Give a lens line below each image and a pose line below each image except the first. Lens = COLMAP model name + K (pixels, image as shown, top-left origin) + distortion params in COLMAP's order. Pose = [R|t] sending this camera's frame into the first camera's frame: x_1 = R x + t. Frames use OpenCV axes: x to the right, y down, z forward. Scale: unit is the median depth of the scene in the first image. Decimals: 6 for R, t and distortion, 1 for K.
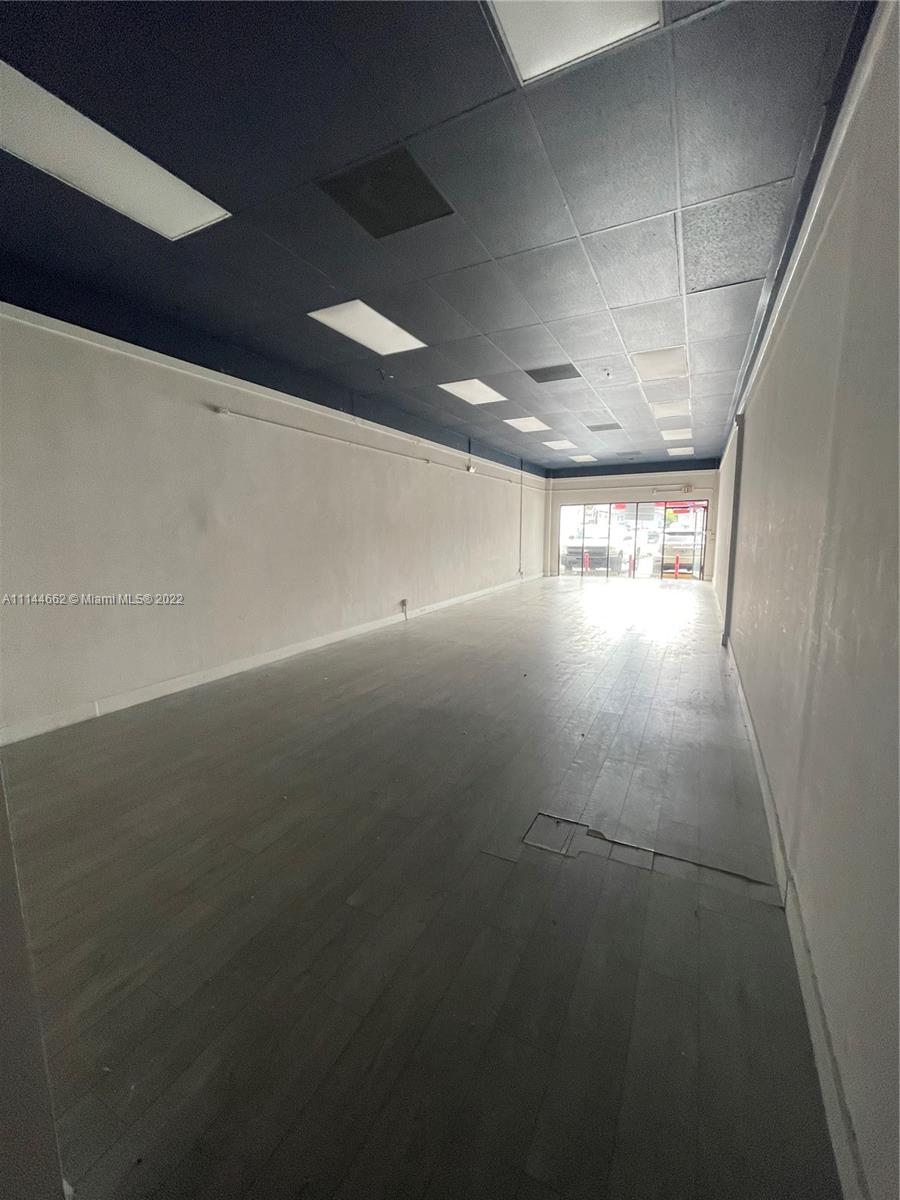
lens RADIAL K [[481.9, 0, 445.7], [0, 481.9, 599.8], [0, 0, 1]] dist [-0.016887, -0.000615]
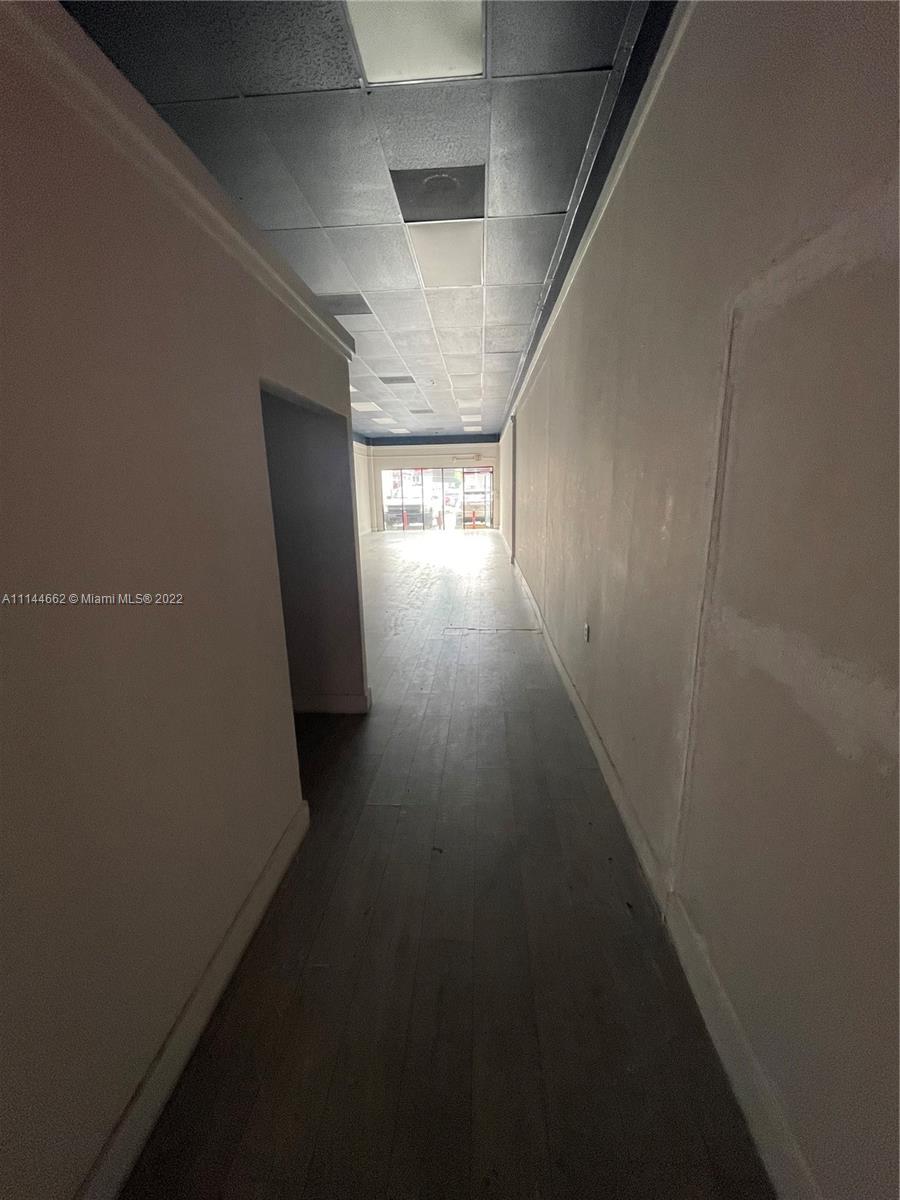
lens RADIAL K [[481.9, 0, 449.6], [0, 481.9, 601.4], [0, 0, 1]] dist [-0.016887, -0.000615]
pose [[0.914529, -0.100495, 0.391838, -0.105984], [0.068522, 0.993137, 0.094782, 0.022957], [-0.398674, -0.059831, 0.915139, -0.165740]]
